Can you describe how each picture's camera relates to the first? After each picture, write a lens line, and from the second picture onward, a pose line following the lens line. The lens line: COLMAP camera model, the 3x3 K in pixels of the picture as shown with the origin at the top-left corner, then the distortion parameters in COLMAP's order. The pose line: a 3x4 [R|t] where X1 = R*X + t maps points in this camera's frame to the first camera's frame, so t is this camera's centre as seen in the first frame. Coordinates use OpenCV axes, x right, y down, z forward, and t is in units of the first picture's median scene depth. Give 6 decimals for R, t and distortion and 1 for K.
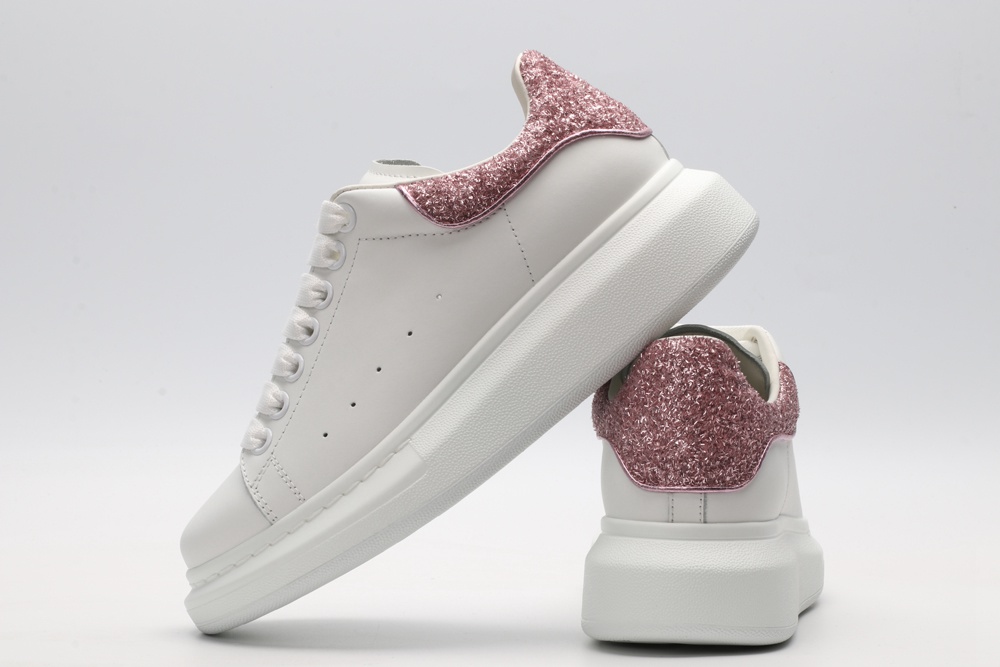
lens RADIAL K [[2386.4, 0, 501.7], [0, 2386.4, 334.1], [0, 0, 1]] dist [0.070764, 0.000000]
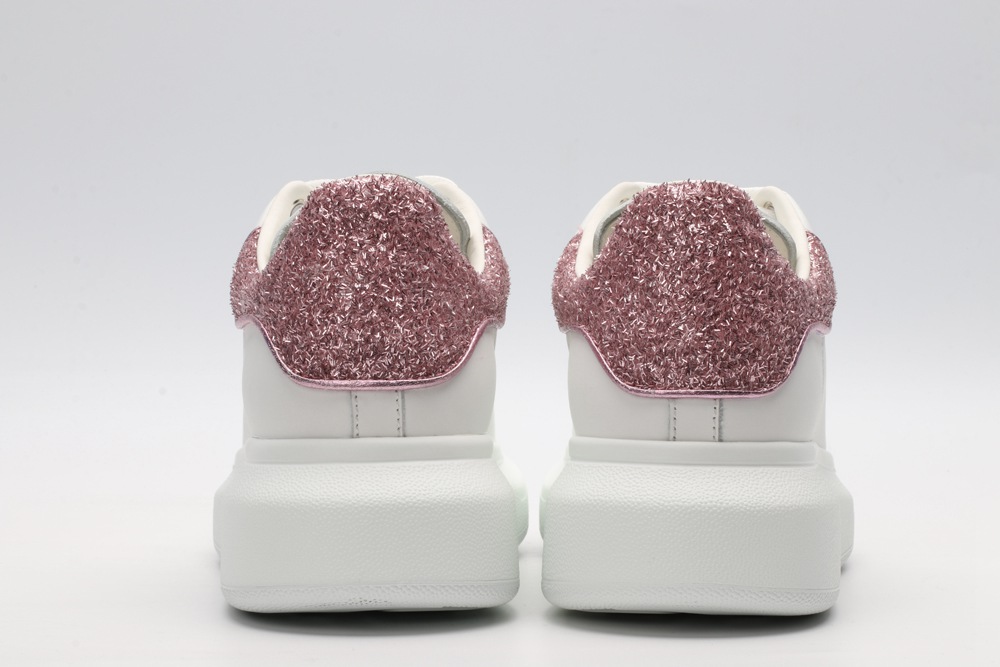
lens RADIAL K [[2386.4, 0, 497.9], [0, 2386.4, 333.6], [0, 0, 1]] dist [0.070764, 0.000000]
pose [[0.998371, 0.003763, 0.056930, -0.020523], [-0.003175, 0.999941, -0.010402, 0.054337], [-0.056965, 0.010204, 0.998324, 0.297496]]
